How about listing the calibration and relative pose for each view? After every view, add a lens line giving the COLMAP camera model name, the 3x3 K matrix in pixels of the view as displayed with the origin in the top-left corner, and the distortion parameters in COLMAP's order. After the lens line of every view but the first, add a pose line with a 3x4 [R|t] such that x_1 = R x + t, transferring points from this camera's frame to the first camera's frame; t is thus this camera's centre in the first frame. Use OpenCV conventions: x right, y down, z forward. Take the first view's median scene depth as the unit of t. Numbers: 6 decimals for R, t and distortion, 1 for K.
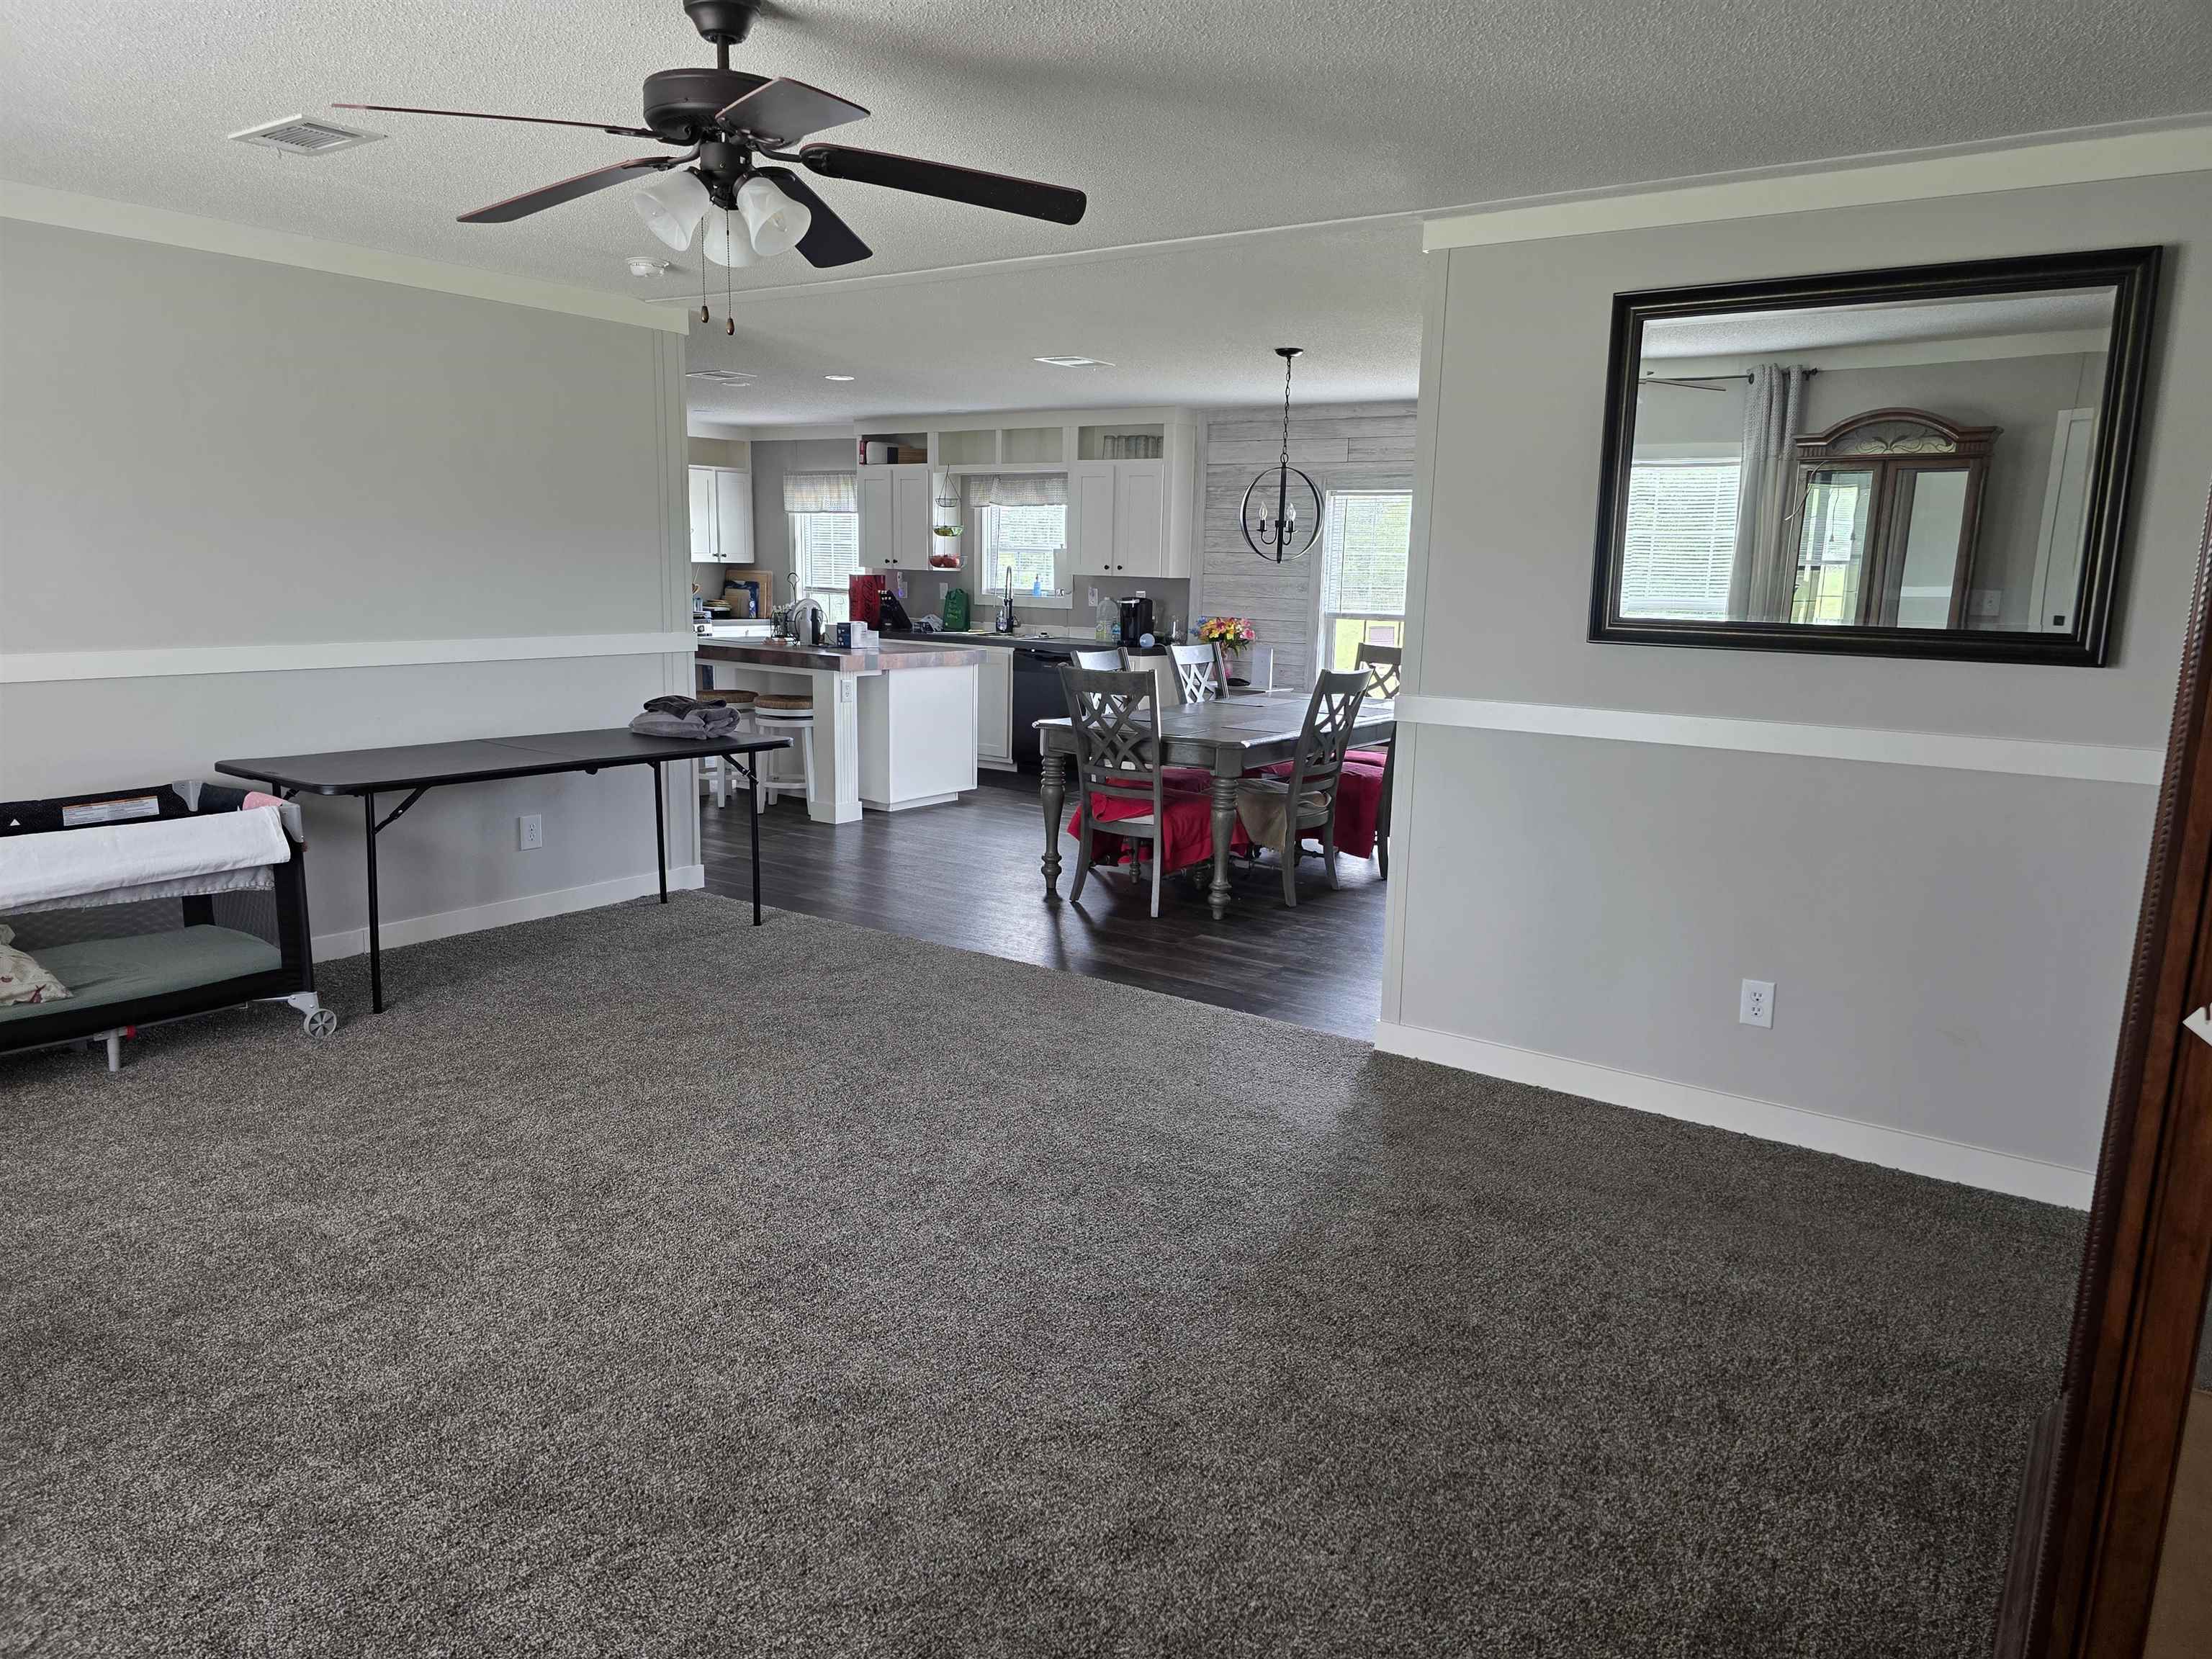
lens RADIAL K [[1491.1, 0, 1097.5], [0, 1491.1, 845.5], [0, 0, 1]] dist [0.006442, -0.008082]
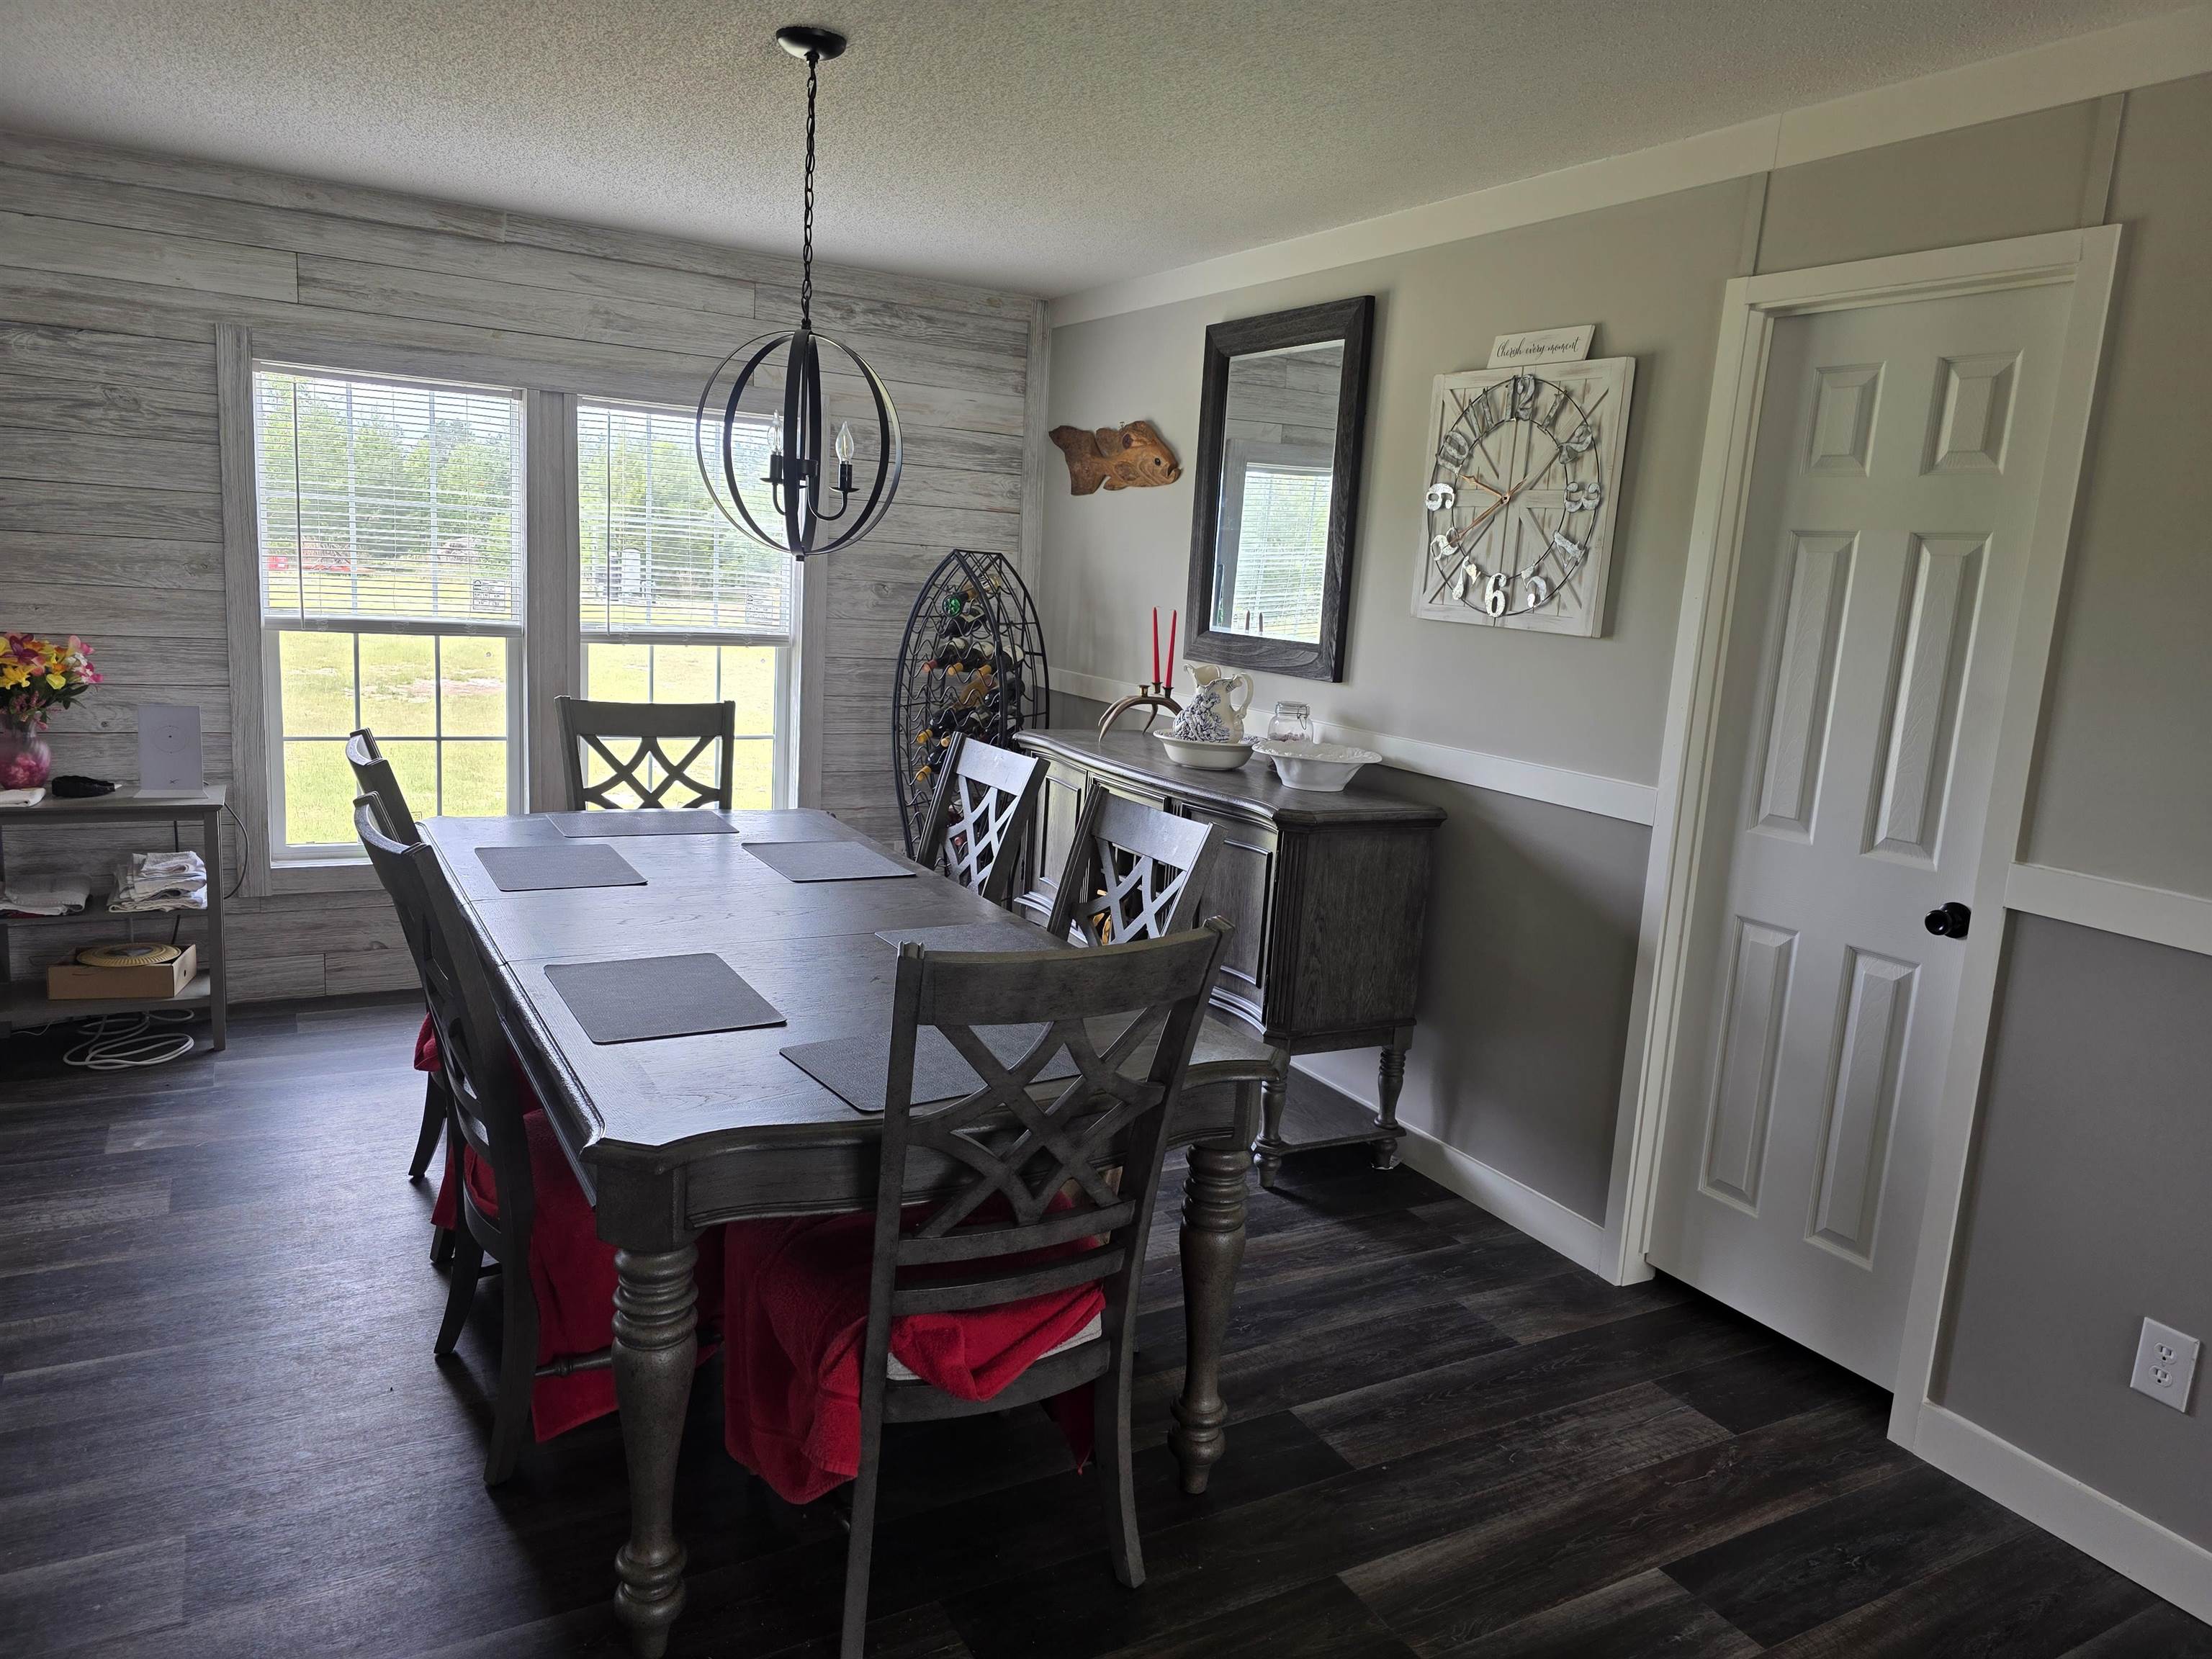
lens RADIAL K [[1491.1, 0, 1100.2], [0, 1491.1, 827.8], [0, 0, 1]] dist [0.006442, -0.008082]
pose [[0.418439, -0.151187, 0.895573, -0.170417], [0.113158, 0.987043, 0.113758, -0.113735], [-0.901168, 0.053740, 0.430125, 0.556076]]
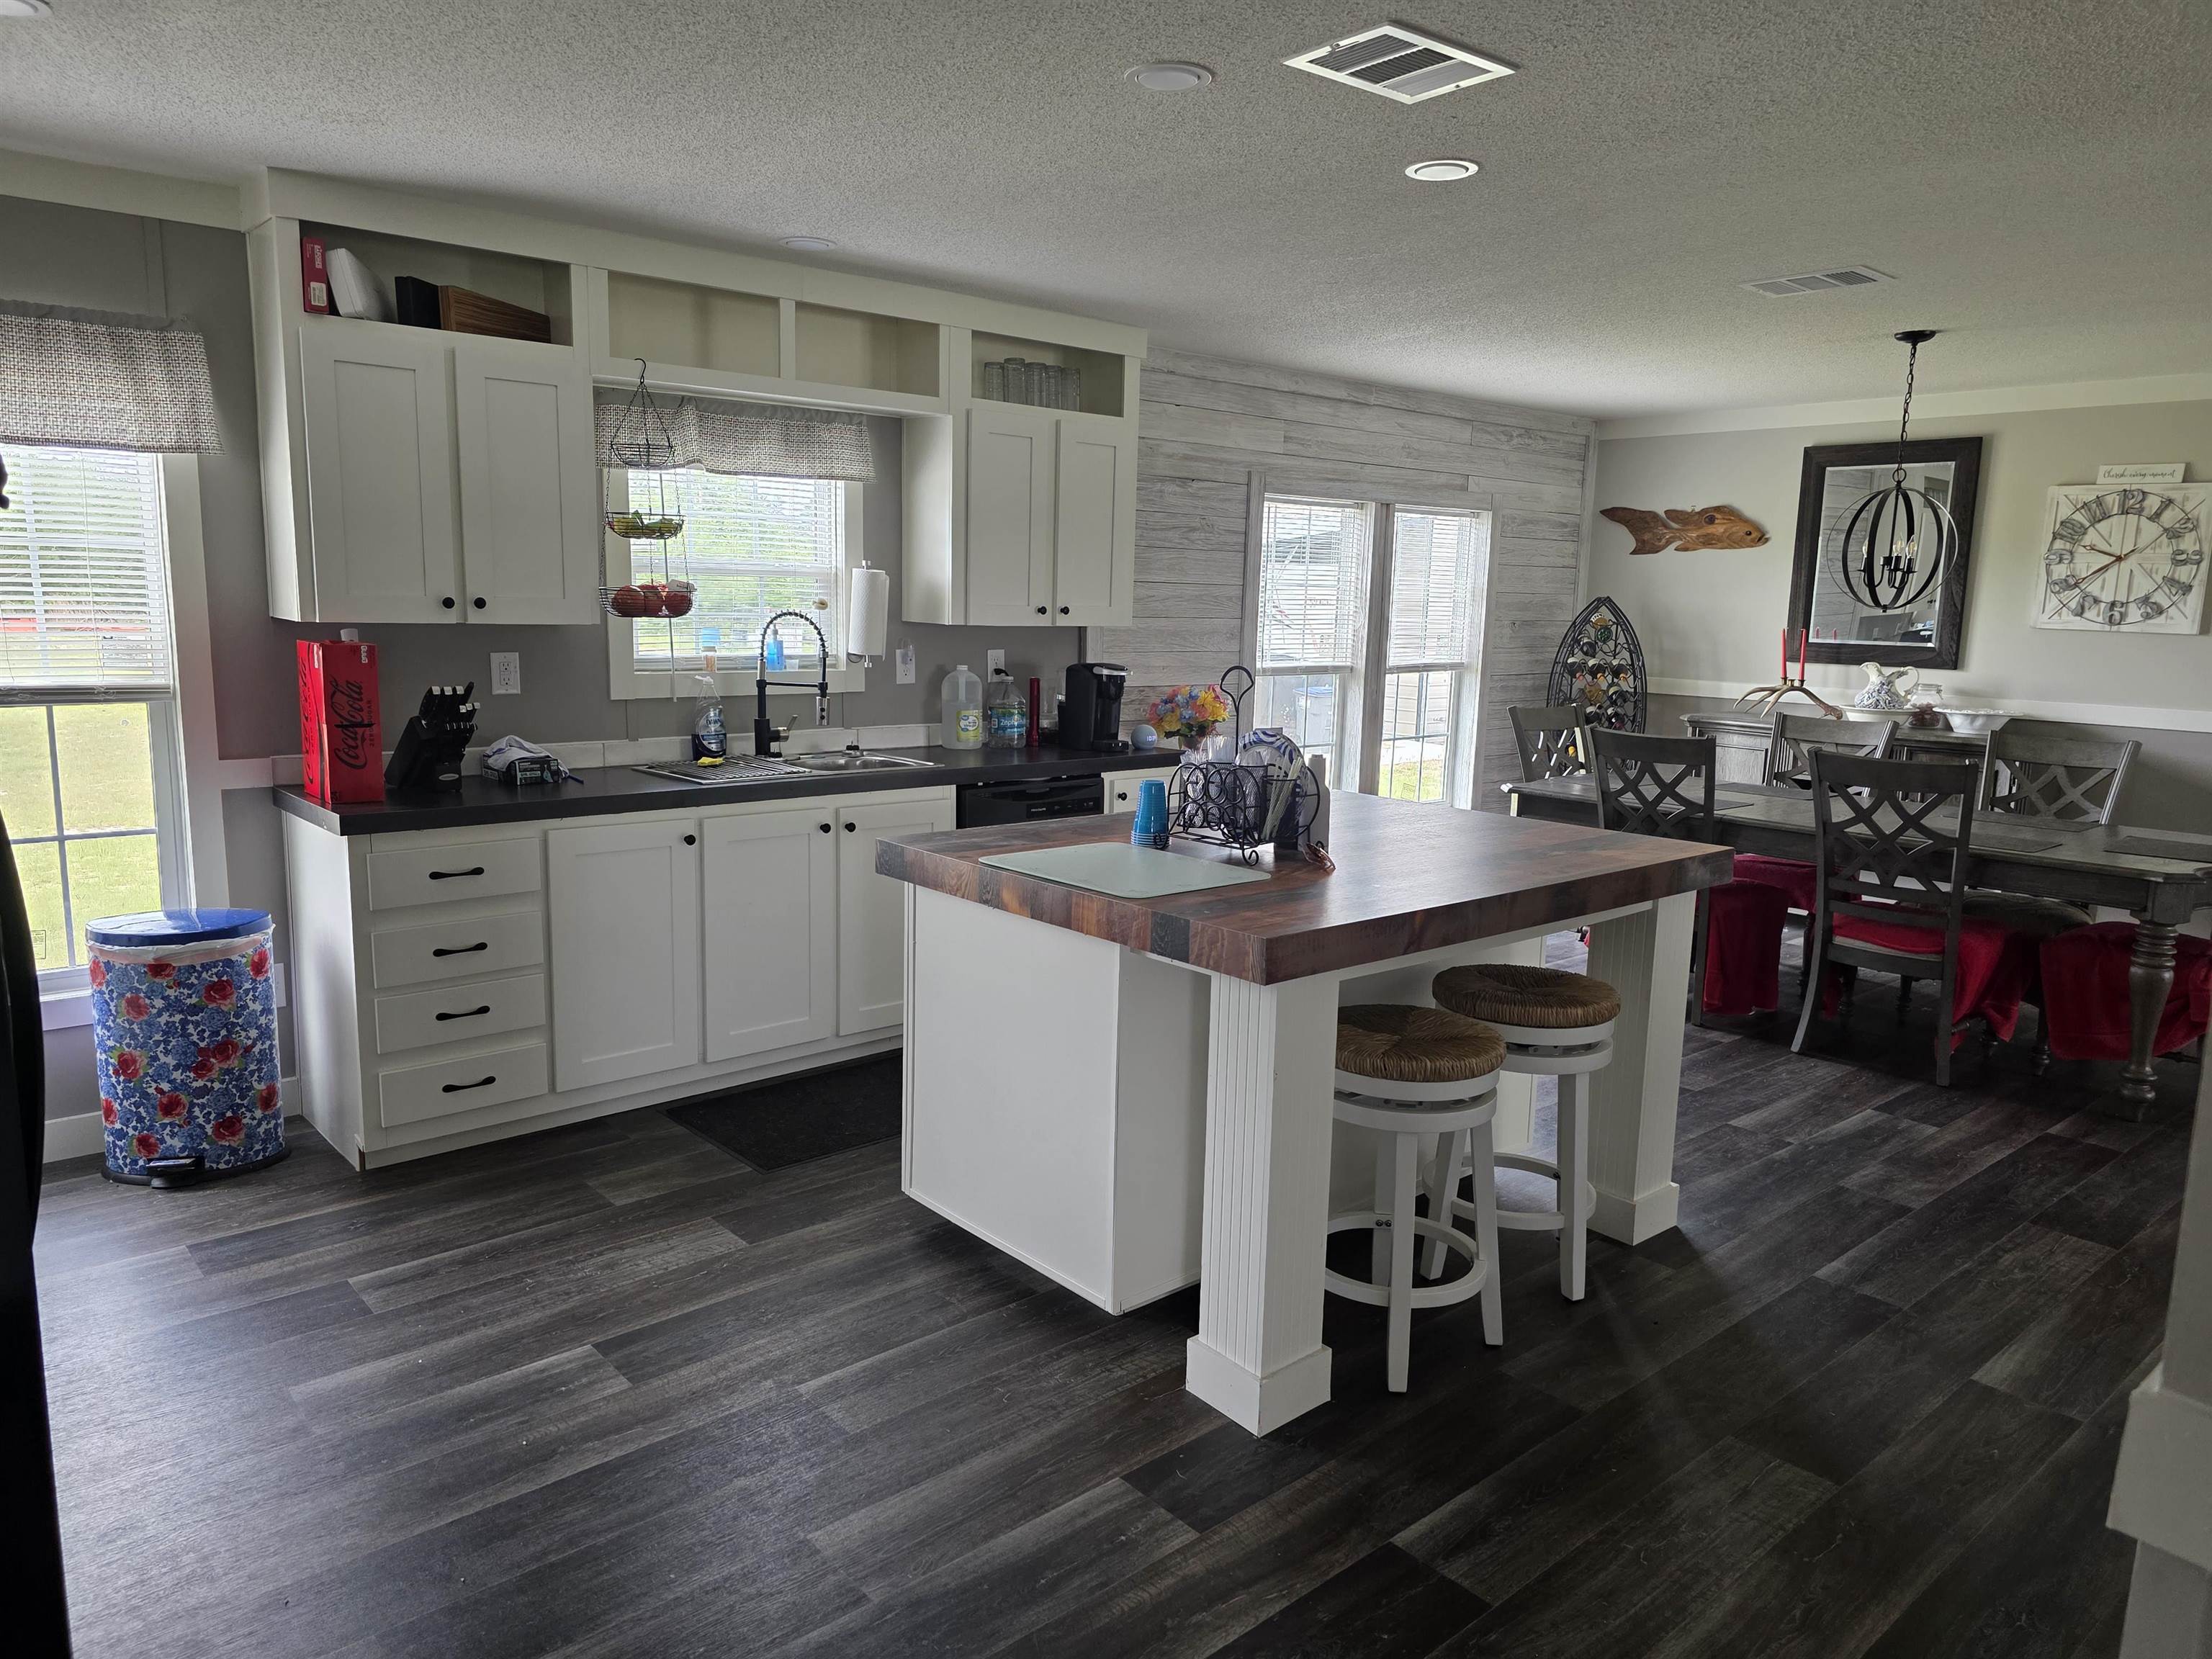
lens RADIAL K [[1491.1, 0, 1096.9], [0, 1491.1, 818.8], [0, 0, 1]] dist [0.006442, -0.008082]
pose [[0.231998, -0.162697, 0.959013, -0.530657], [0.166163, 0.978050, 0.125729, -0.185774], [-0.958419, 0.130183, 0.253940, 0.897153]]
